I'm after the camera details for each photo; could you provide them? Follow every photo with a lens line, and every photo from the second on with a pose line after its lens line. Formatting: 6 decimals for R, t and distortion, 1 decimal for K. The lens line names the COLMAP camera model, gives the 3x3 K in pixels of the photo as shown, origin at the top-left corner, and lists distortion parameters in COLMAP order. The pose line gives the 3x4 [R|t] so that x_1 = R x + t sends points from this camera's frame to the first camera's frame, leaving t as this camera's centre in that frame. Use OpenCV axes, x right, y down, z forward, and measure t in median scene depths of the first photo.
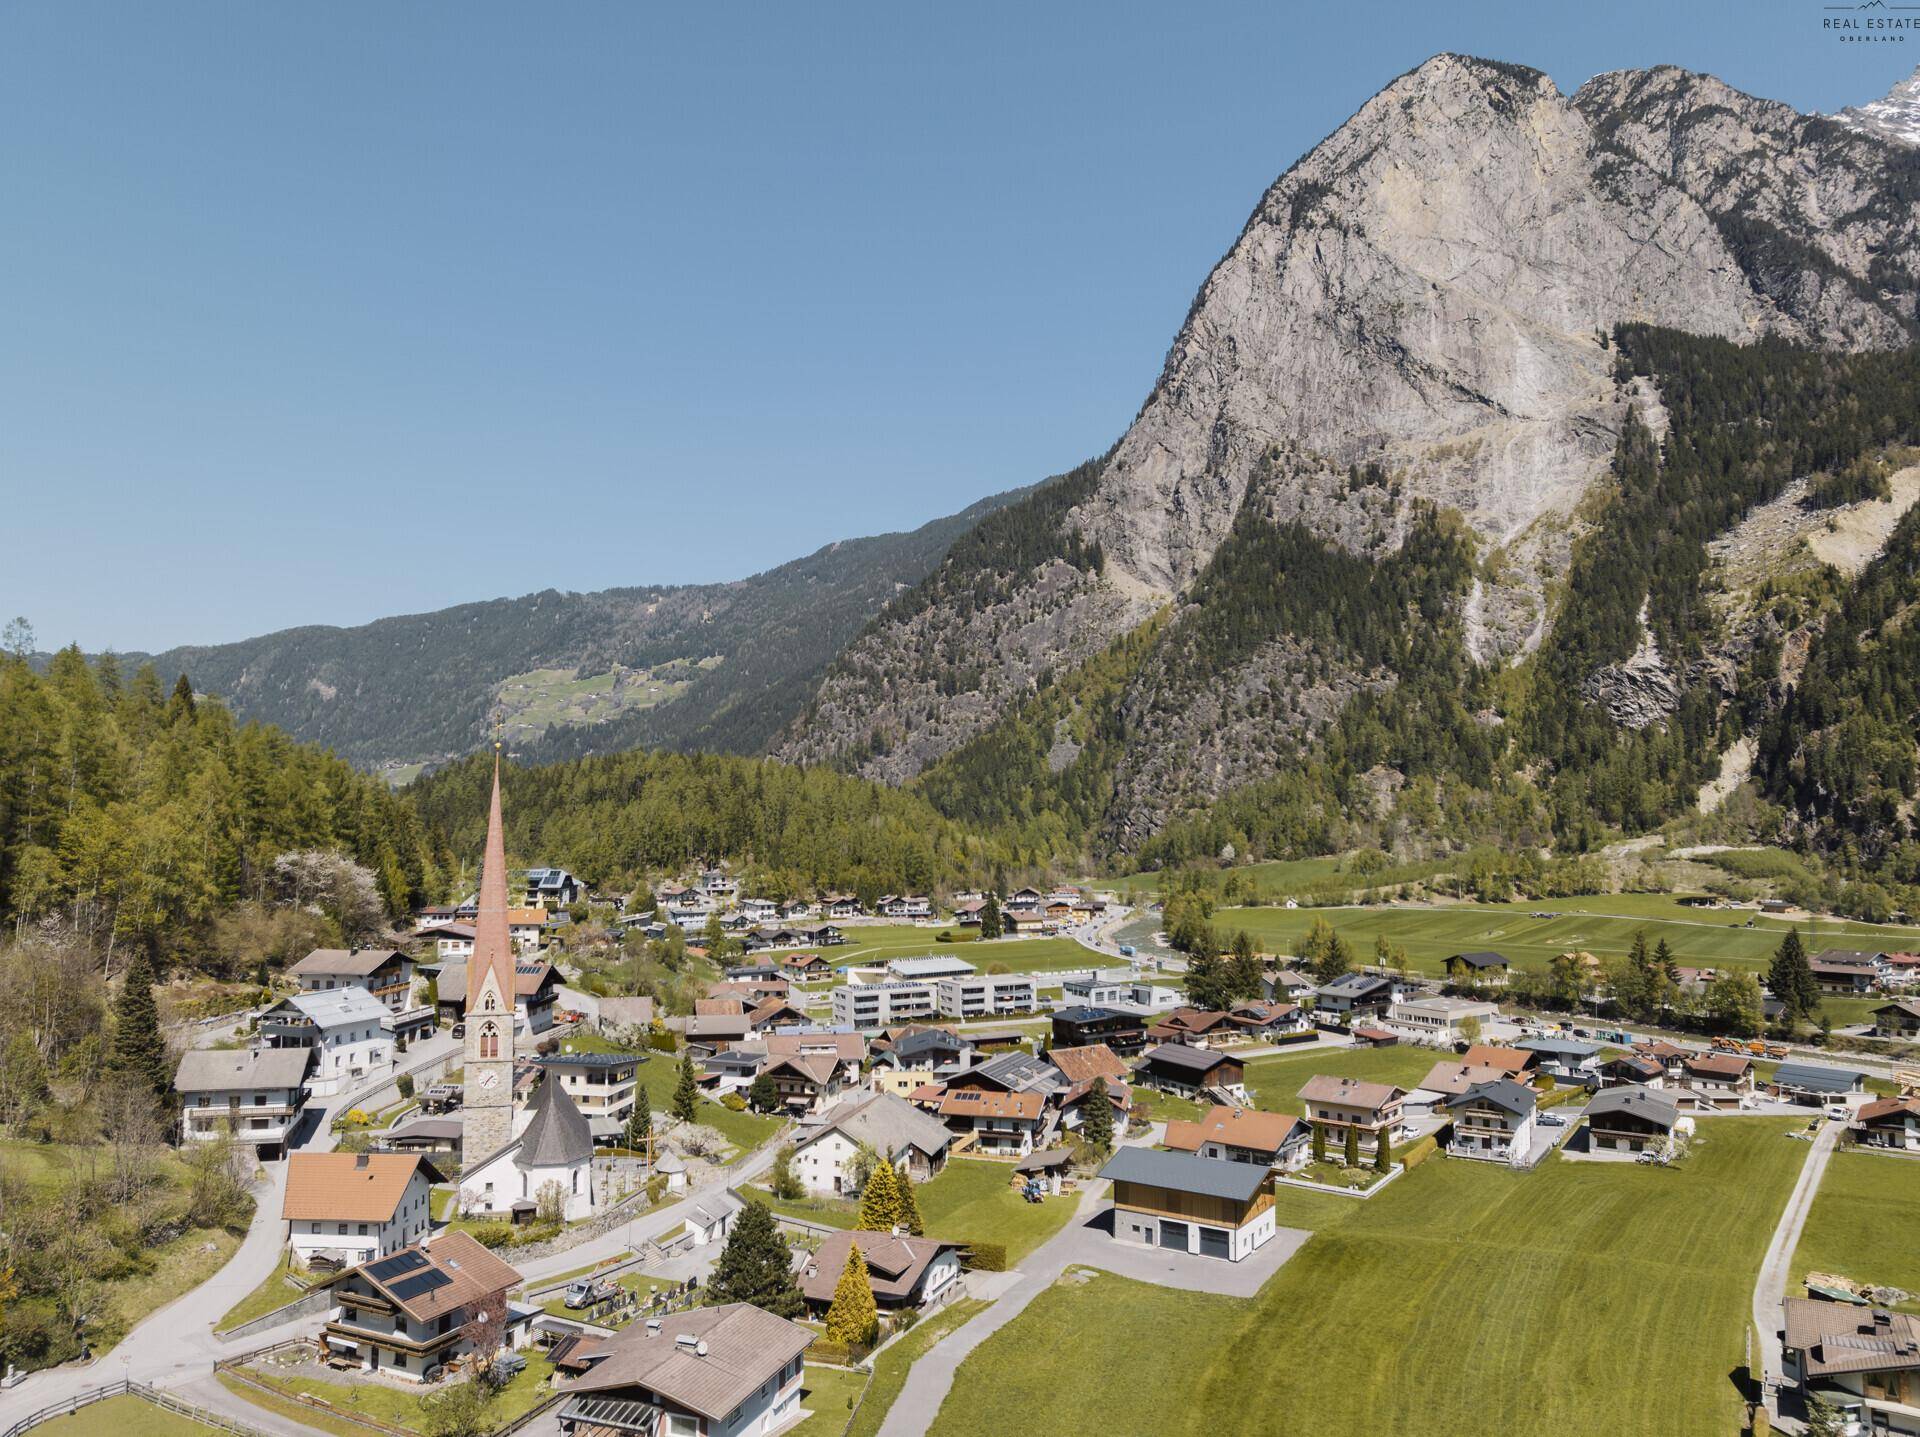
lens RADIAL K [[1337.8, 0, 969.1], [0, 1337.8, 720.1], [0, 0, 1]] dist [-0.041615, 0.000481]
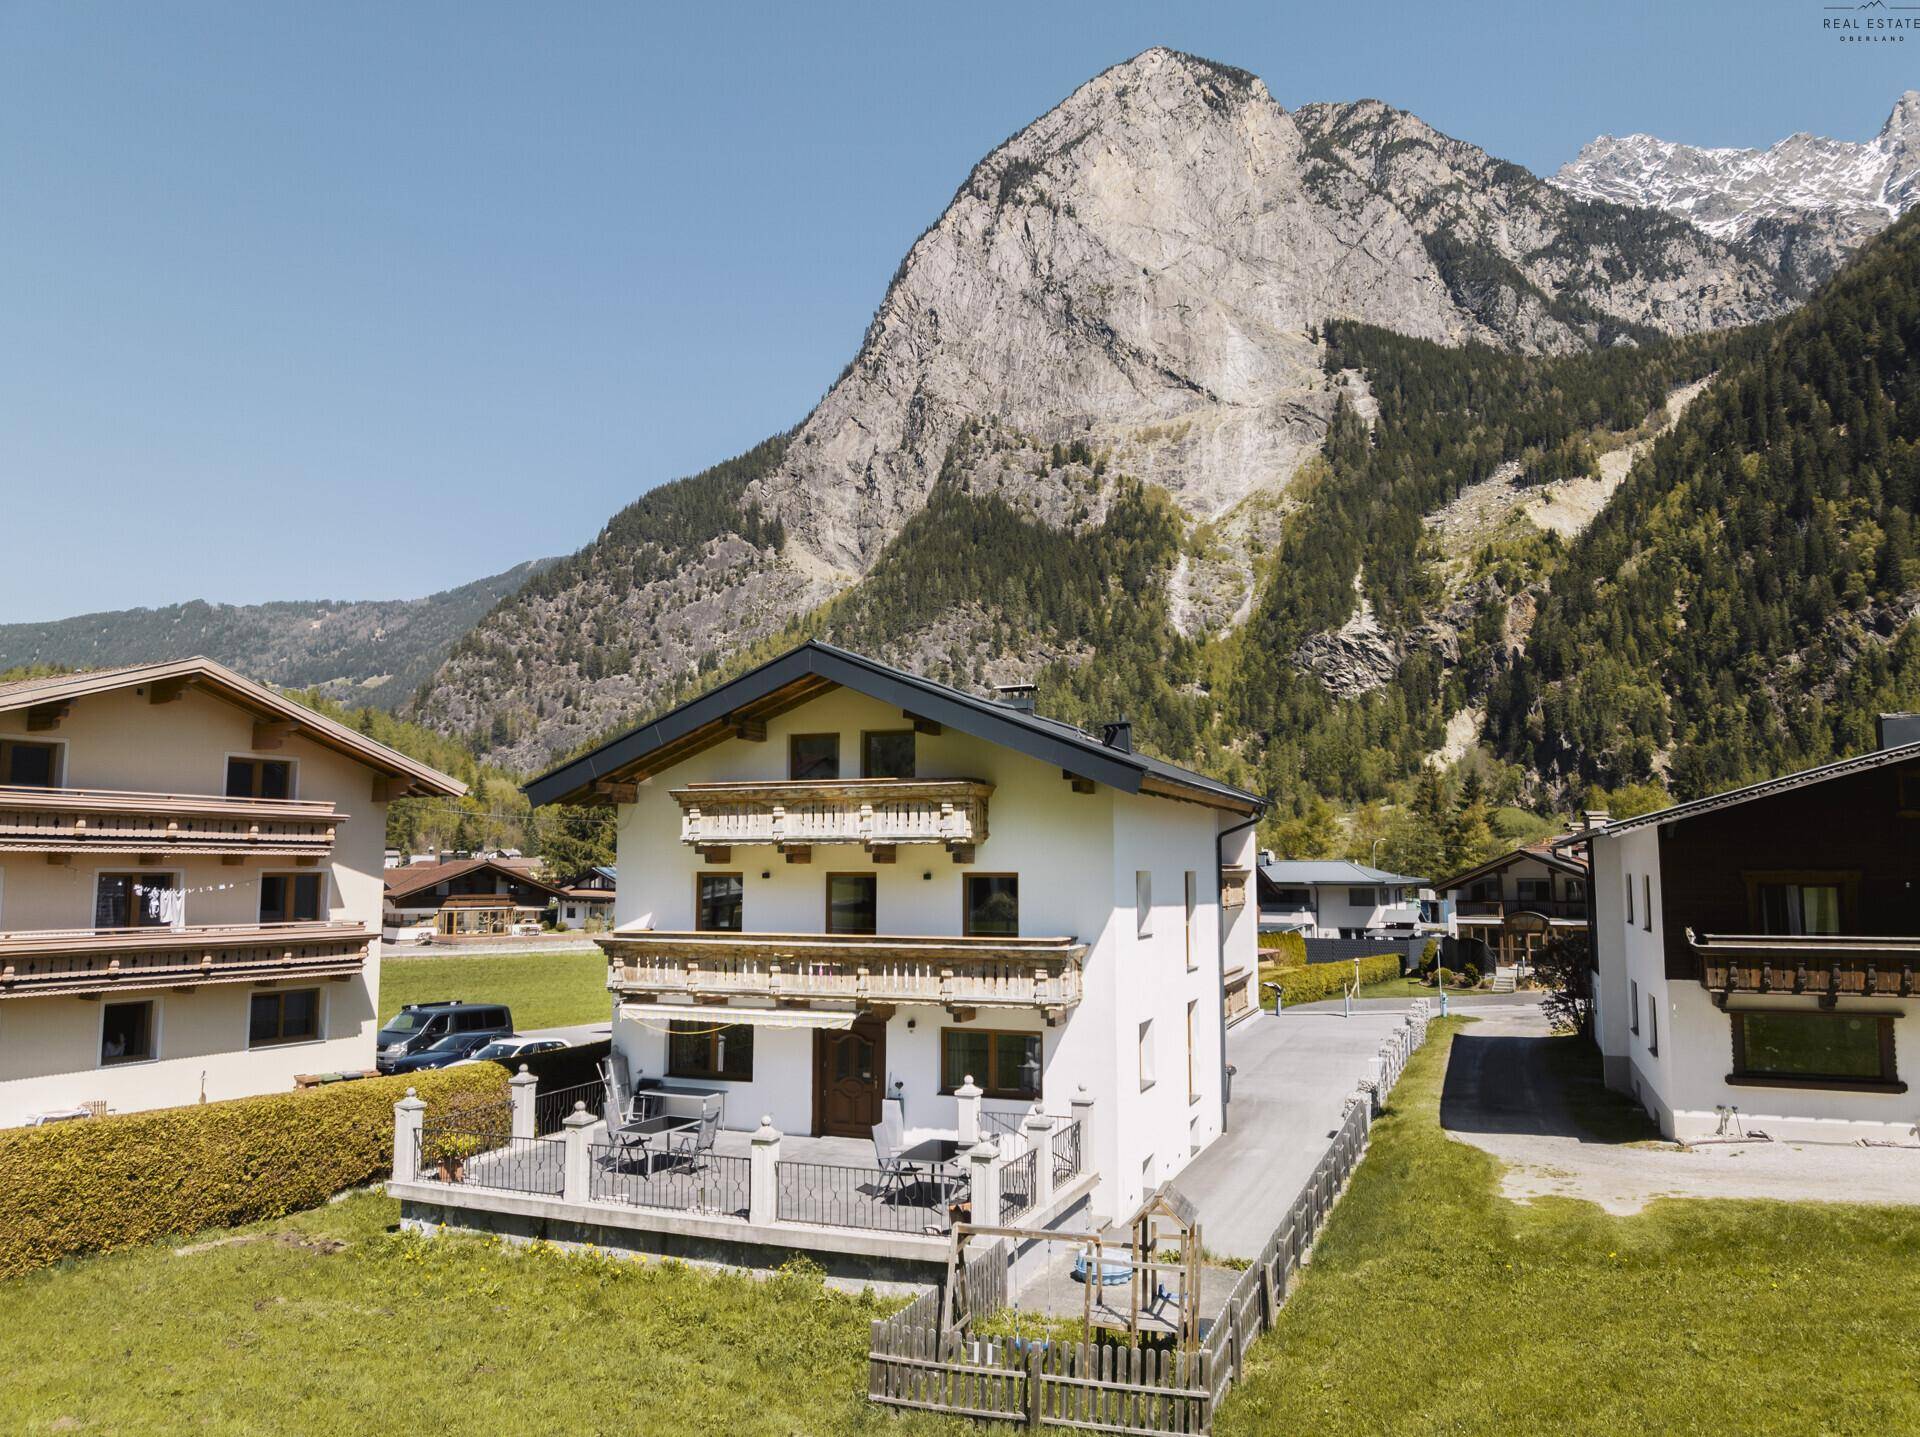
lens RADIAL K [[1335.6, 0, 970.6], [0, 1335.6, 710.2], [0, 0, 1]] dist [-0.001682, -0.086370]
pose [[0.979736, 0.020676, 0.199225, 0.048467], [-0.011142, 0.998744, -0.048859, 0.037593], [-0.199985, 0.045649, 0.978735, 0.113117]]
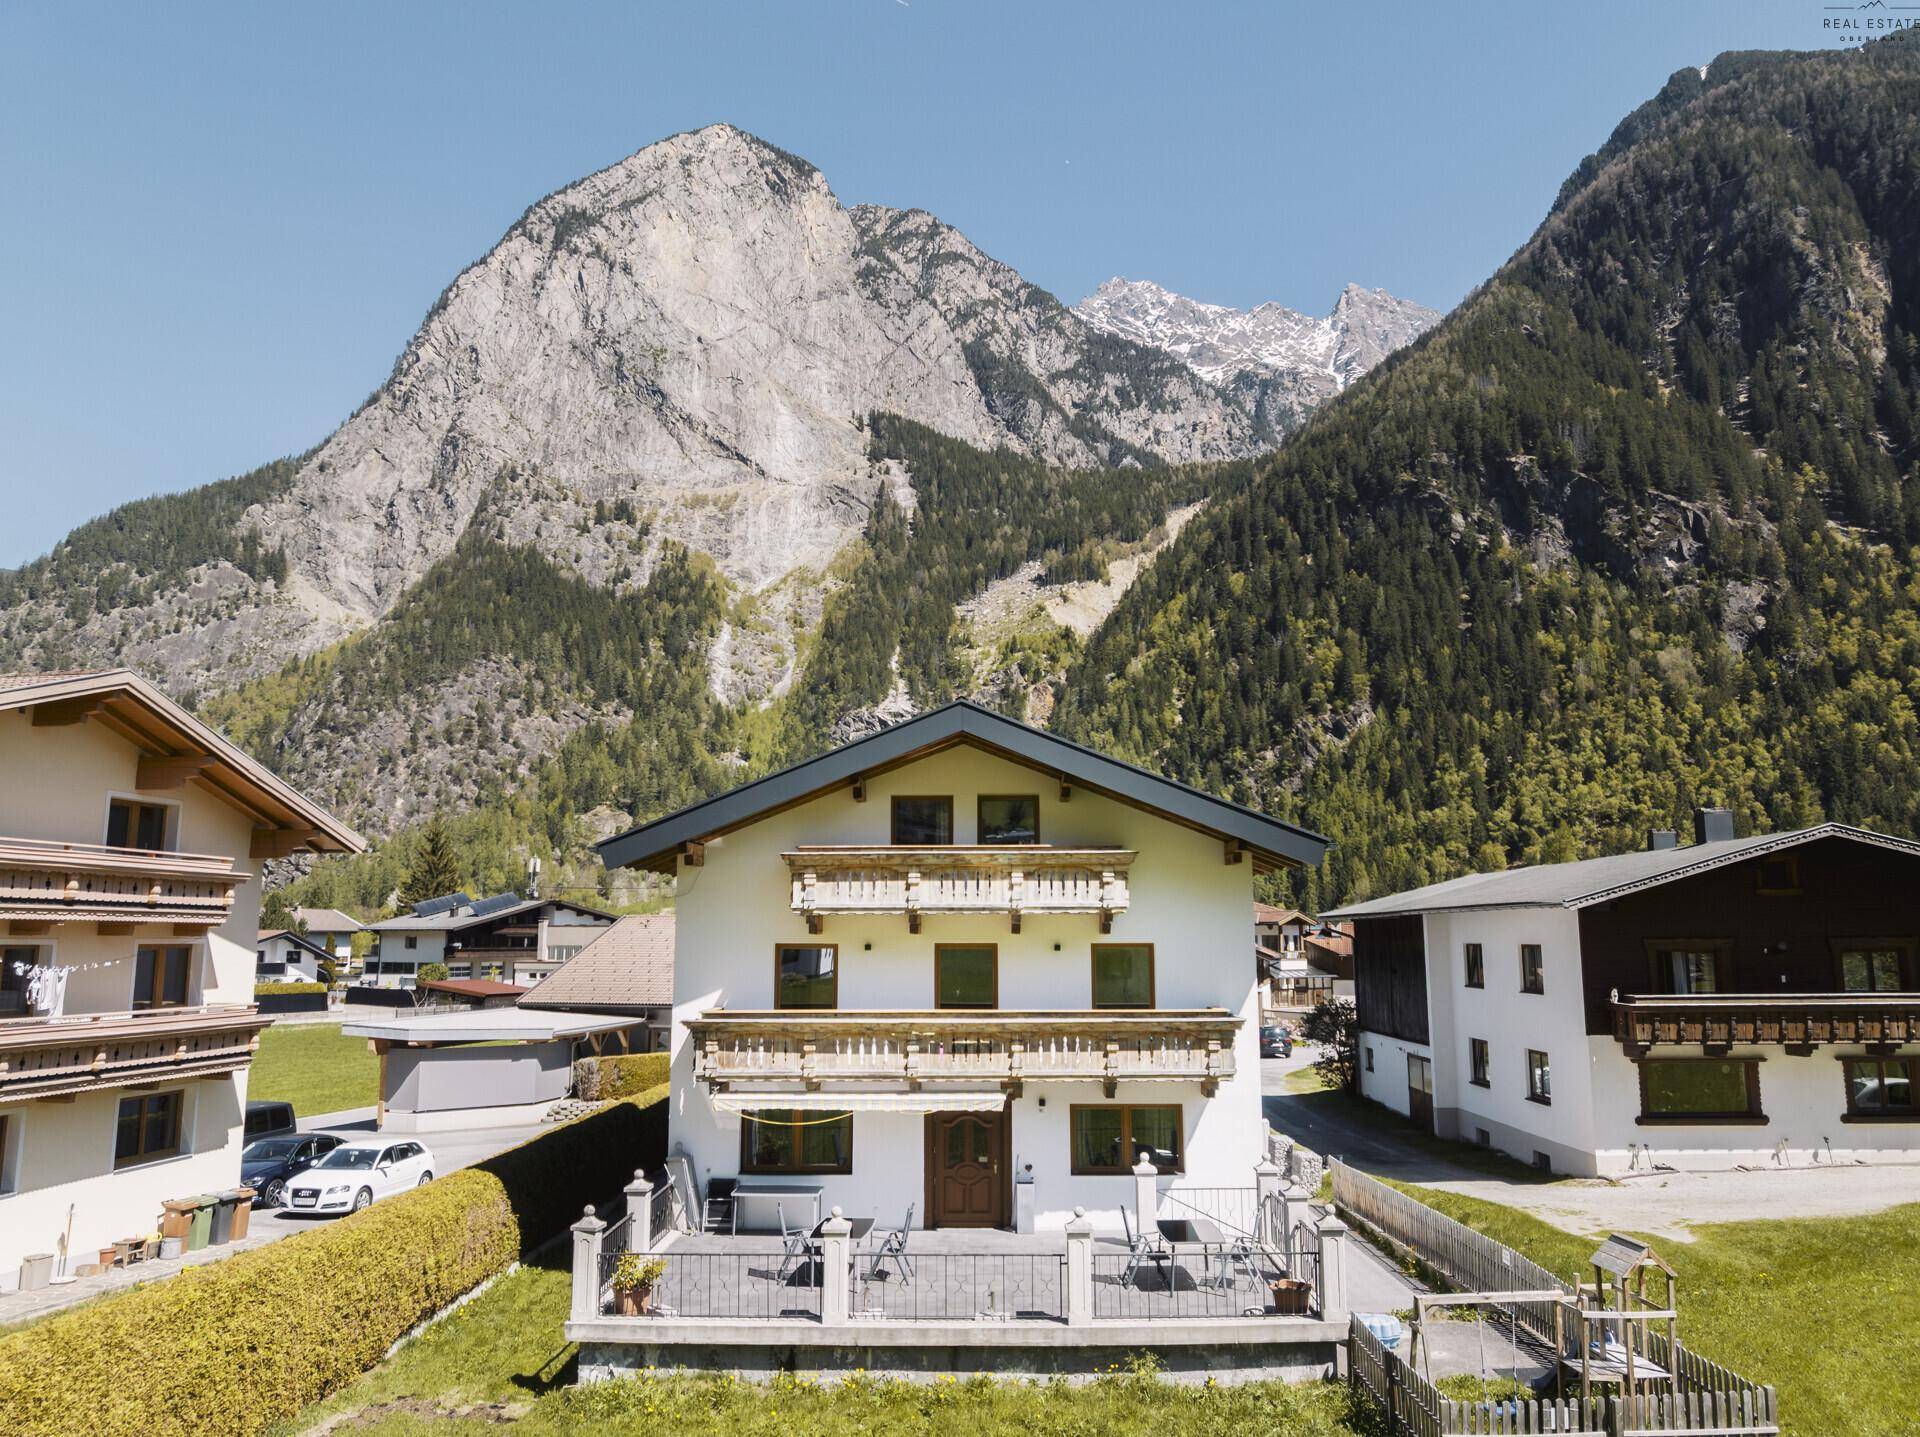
lens RADIAL K [[1337.8, 0, 969.1], [0, 1337.8, 720.1], [0, 0, 1]] dist [-0.041615, 0.000481]
pose [[0.849648, 0.080771, 0.521128, 0.042684], [-0.032546, 0.994348, -0.101054, 0.037764], [-0.526345, 0.068899, 0.847475, 0.115920]]
